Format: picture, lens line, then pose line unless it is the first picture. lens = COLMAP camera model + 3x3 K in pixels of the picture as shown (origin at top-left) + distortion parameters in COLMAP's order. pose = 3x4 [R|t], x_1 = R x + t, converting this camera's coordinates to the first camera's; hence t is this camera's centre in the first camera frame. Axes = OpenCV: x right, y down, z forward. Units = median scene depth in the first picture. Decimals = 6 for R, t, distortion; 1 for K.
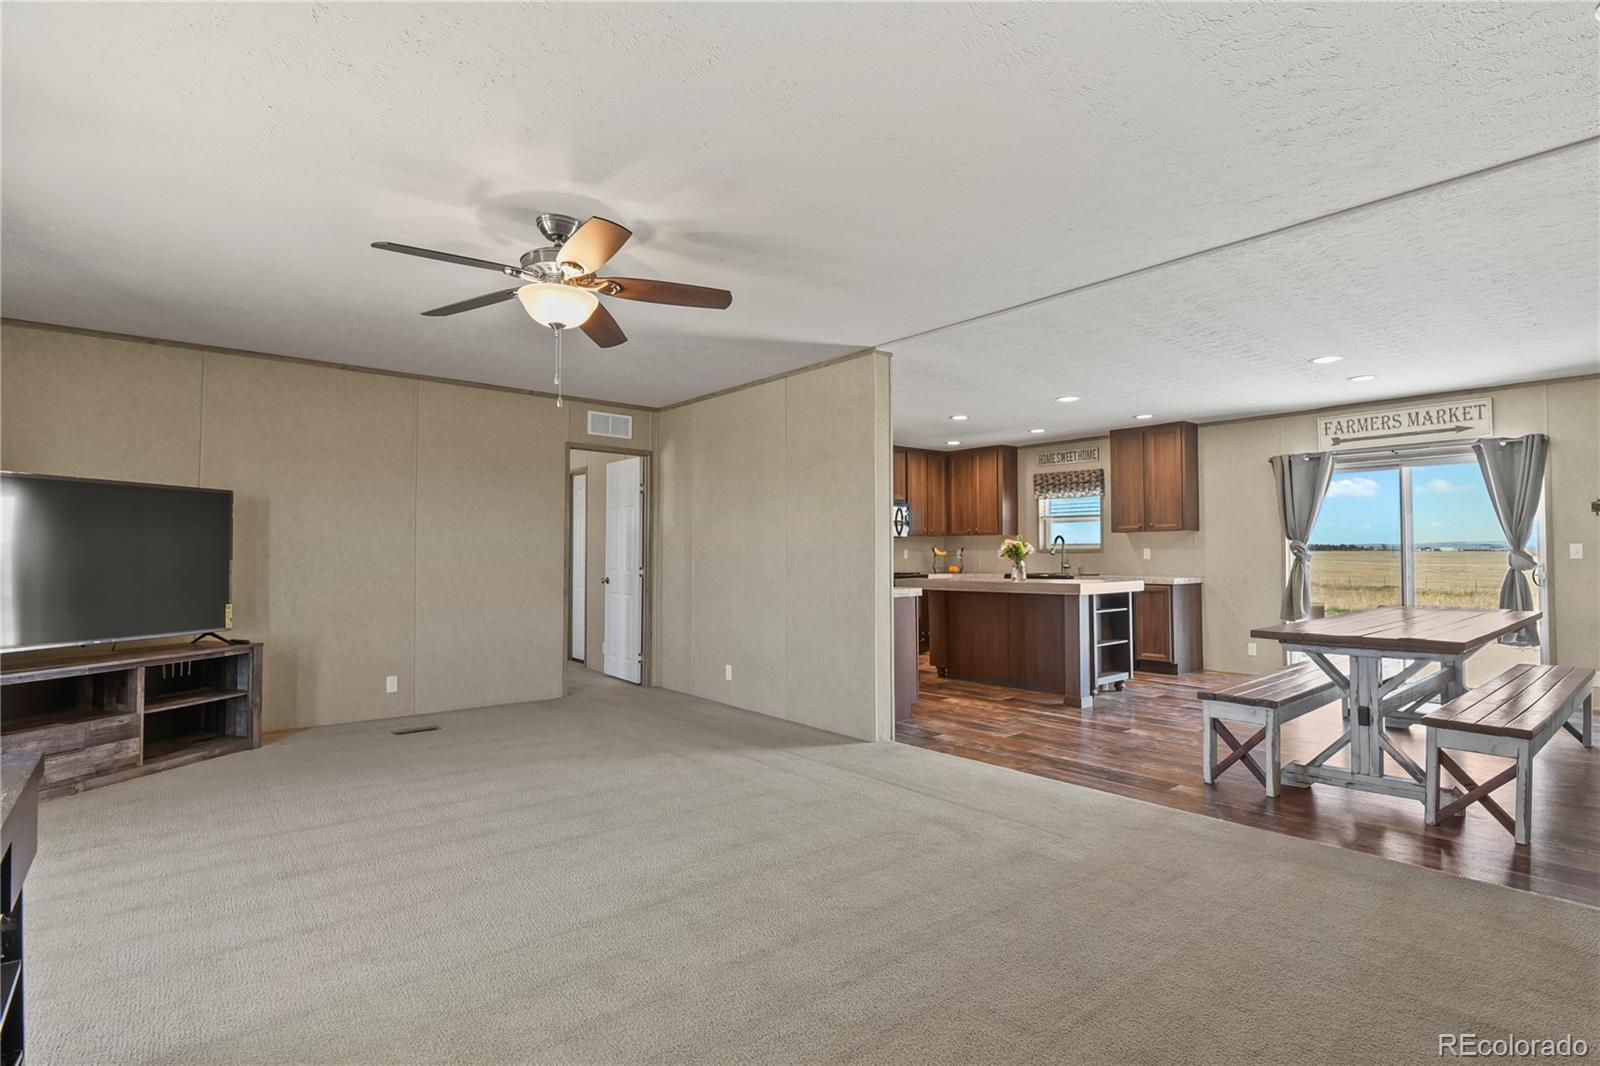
lens RADIAL K [[780.6, 0, 811.4], [0, 780.6, 542.0], [0, 0, 1]] dist [-0.011262, -0.002326]
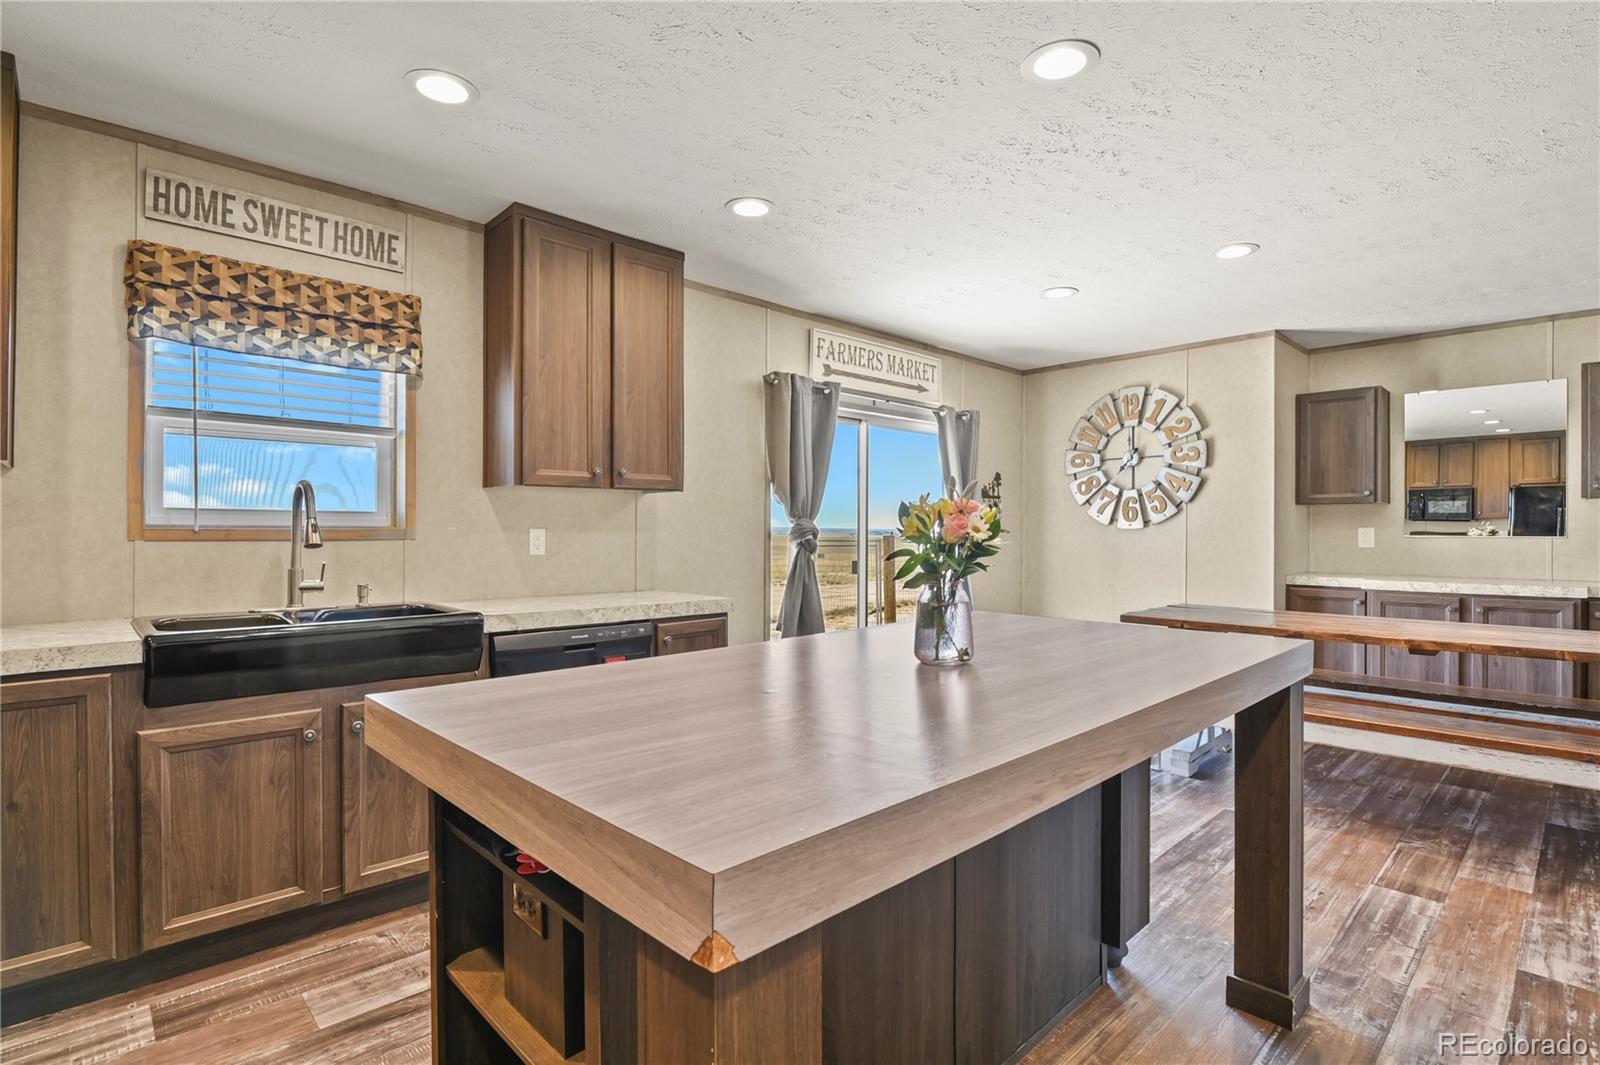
lens RADIAL K [[780.6, 0, 810.2], [0, 780.6, 533.8], [0, 0, 1]] dist [-0.011262, -0.002326]
pose [[-0.062170, 0.001534, 0.998064, 0.019083], [-0.018997, 0.999816, -0.002720, 0.012505], [-0.997885, -0.019129, -0.062130, 1.187952]]
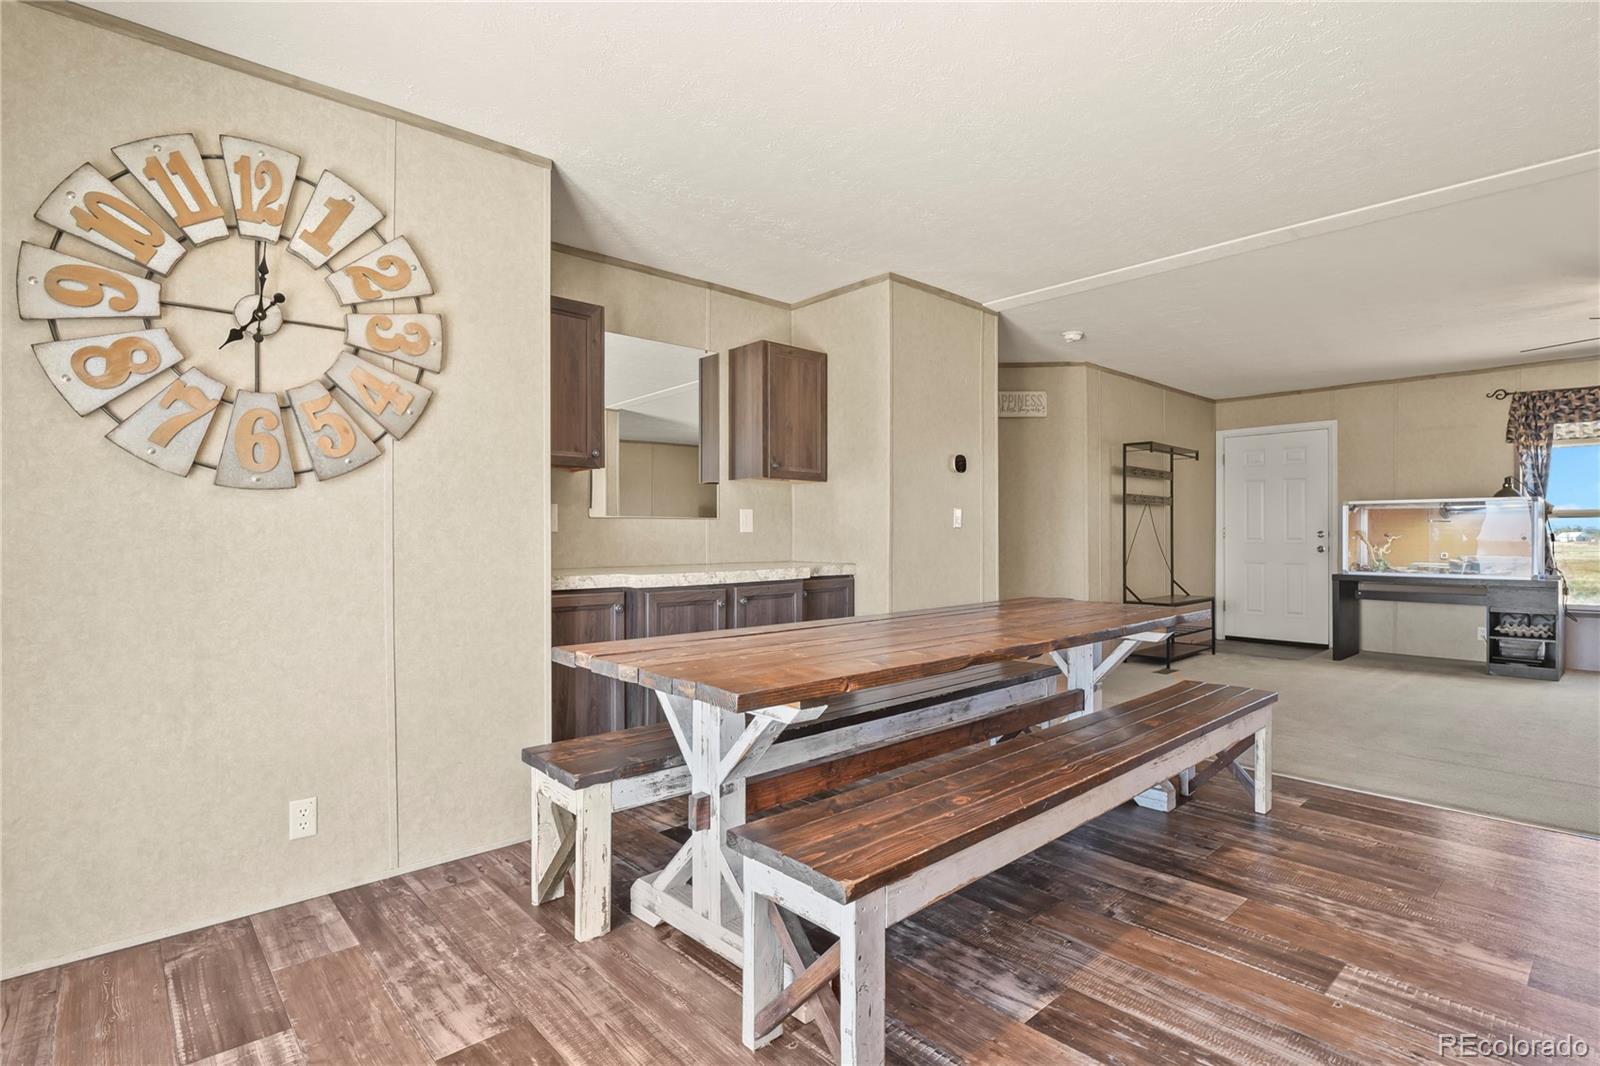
lens RADIAL K [[780.6, 0, 808.3], [0, 780.6, 533.1], [0, 0, 1]] dist [-0.011262, -0.002326]
pose [[-0.999315, 0.006938, -0.036337, 0.640571], [0.007646, 0.999783, -0.019385, 0.027613], [0.036195, -0.019650, -0.999152, 1.138480]]
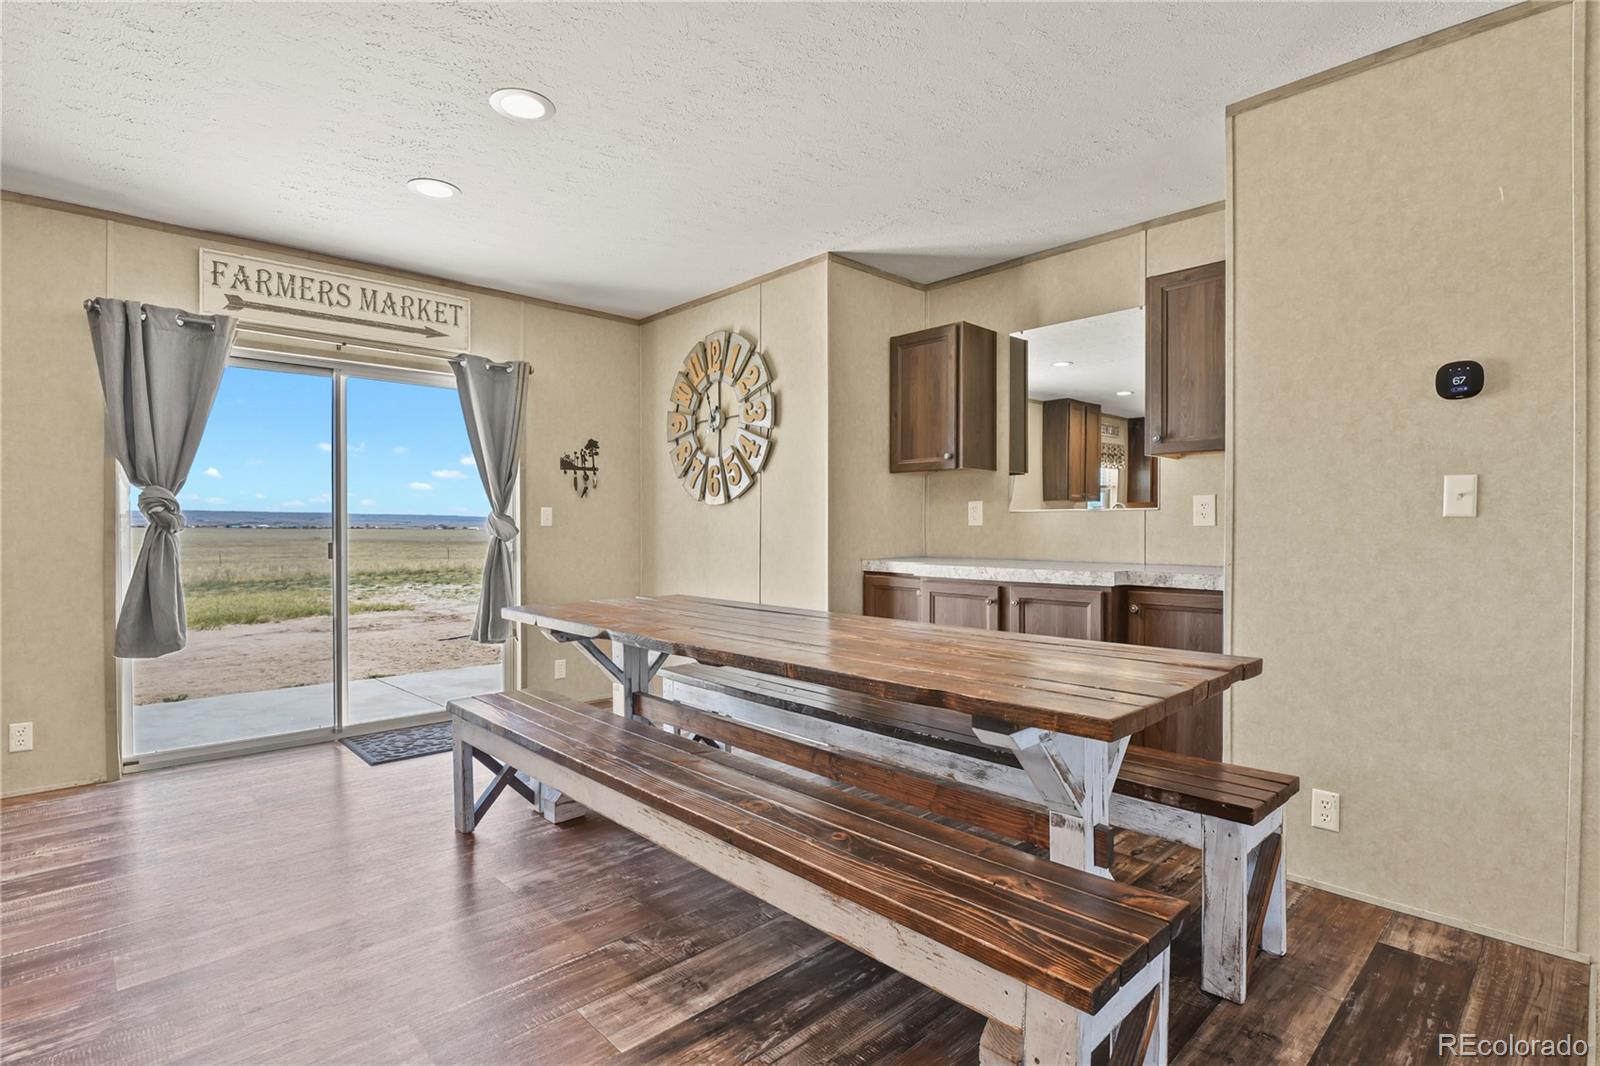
lens RADIAL K [[780.6, 0, 812.2], [0, 780.6, 532.8], [0, 0, 1]] dist [-0.011262, -0.002326]
pose [[-0.058125, -0.001621, 0.998308, 0.146104], [-0.017663, 0.999844, 0.000595, 0.021726], [-0.998153, -0.017599, -0.058145, 0.718620]]
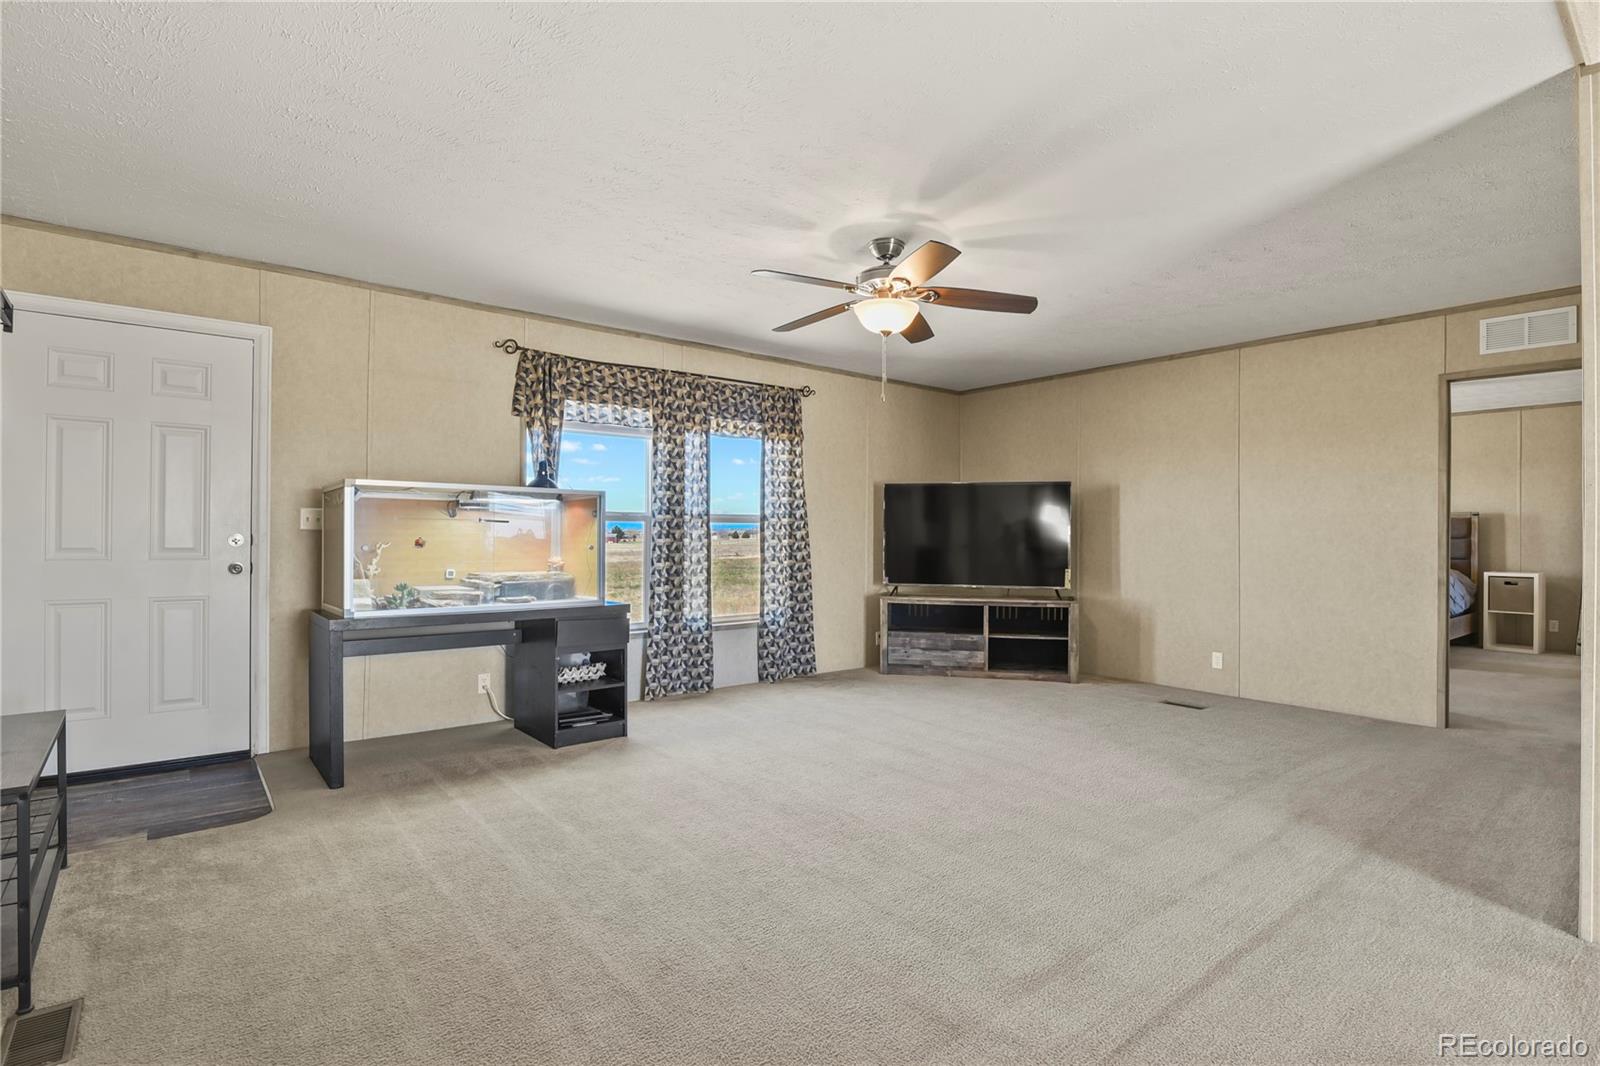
lens RADIAL K [[780.6, 0, 812.9], [0, 780.6, 535.7], [0, 0, 1]] dist [-0.011262, -0.002326]
pose [[-0.014372, 0.000967, -0.999896, 0.419560], [0.011394, 0.999935, 0.000804, 0.013613], [0.999832, -0.011381, -0.014382, 0.441060]]
